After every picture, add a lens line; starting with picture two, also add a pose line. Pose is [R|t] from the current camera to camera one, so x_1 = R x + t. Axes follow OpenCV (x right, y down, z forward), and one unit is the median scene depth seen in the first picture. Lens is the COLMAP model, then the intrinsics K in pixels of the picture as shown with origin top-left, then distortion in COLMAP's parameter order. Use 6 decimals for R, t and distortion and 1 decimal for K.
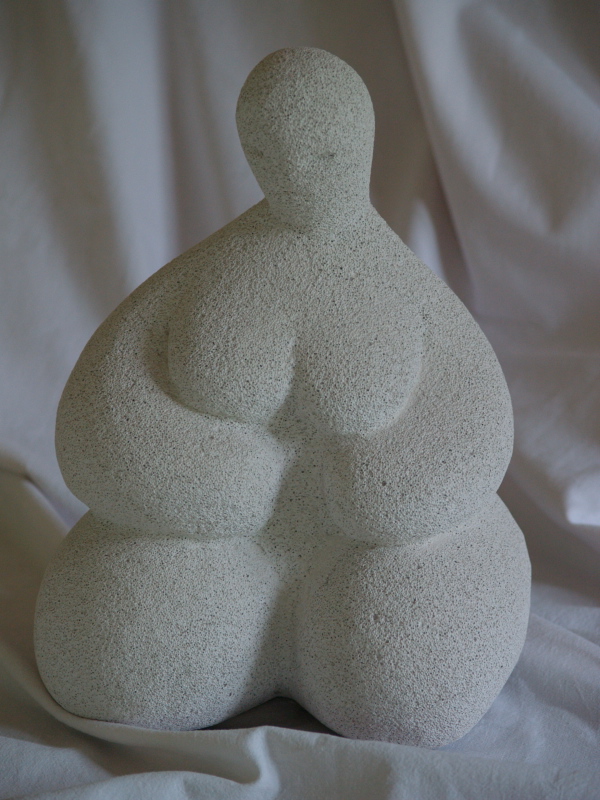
lens RADIAL K [[3941.2, 0, 299.9], [0, 3941.2, 402.5], [0, 0, 1]] dist [0.591228, 0.000000]
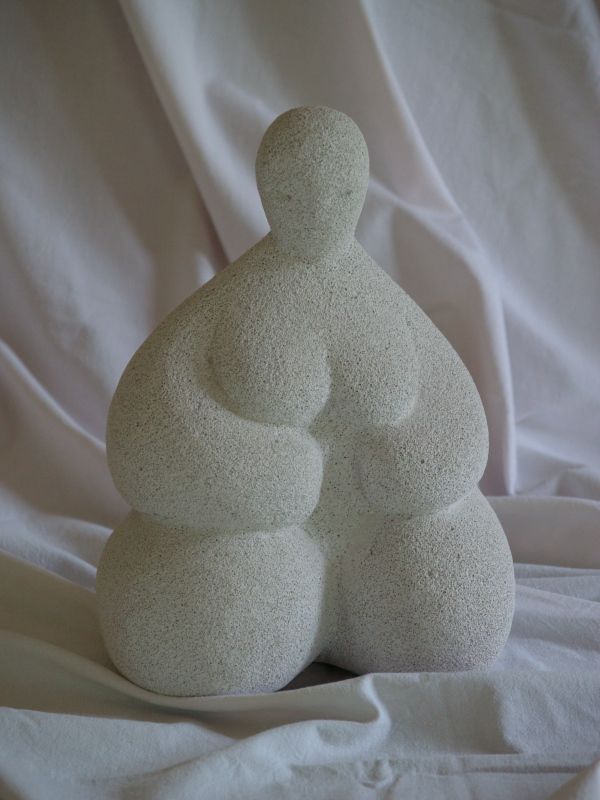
lens RADIAL K [[3889.7, 0, 299.7], [0, 3889.7, 398.3], [0, 0, 1]] dist [0.466119, 0.000000]
pose [[0.945283, -0.116311, 0.304814, -0.367434], [0.126904, 0.991800, -0.015100, 0.014551], [-0.300558, 0.052956, 0.952292, -0.109058]]
